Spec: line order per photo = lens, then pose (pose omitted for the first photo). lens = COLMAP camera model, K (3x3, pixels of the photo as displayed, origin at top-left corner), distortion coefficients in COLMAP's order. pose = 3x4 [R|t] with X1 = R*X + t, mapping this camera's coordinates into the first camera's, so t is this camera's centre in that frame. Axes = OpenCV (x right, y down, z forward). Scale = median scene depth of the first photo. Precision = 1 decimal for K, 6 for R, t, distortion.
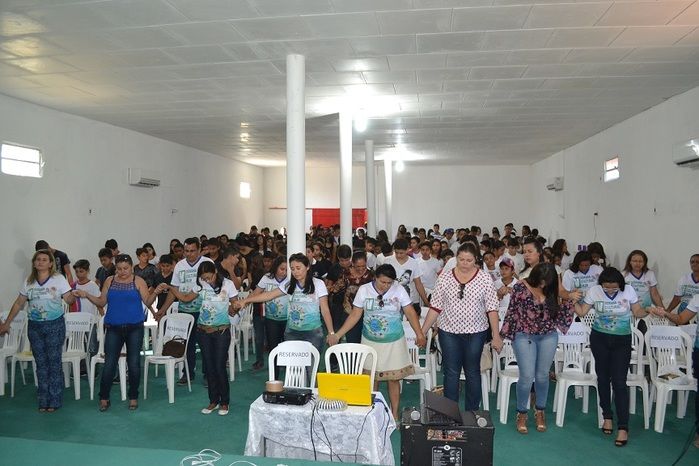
lens RADIAL K [[558.3, 0, 349.5], [0, 558.3, 233.0], [0, 0, 1]] dist [-0.068939, 0.007523]
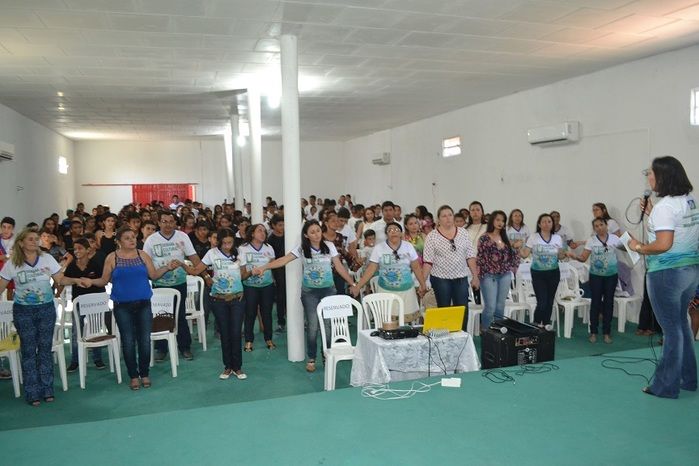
lens RADIAL K [[558.3, 0, 349.5], [0, 558.3, 233.0], [0, 0, 1]] dist [-0.068939, 0.007523]
pose [[0.901950, -0.049621, 0.428981, -0.507938], [0.030854, 0.998242, 0.050596, 0.009855], [-0.430737, -0.032399, 0.901896, -0.026562]]
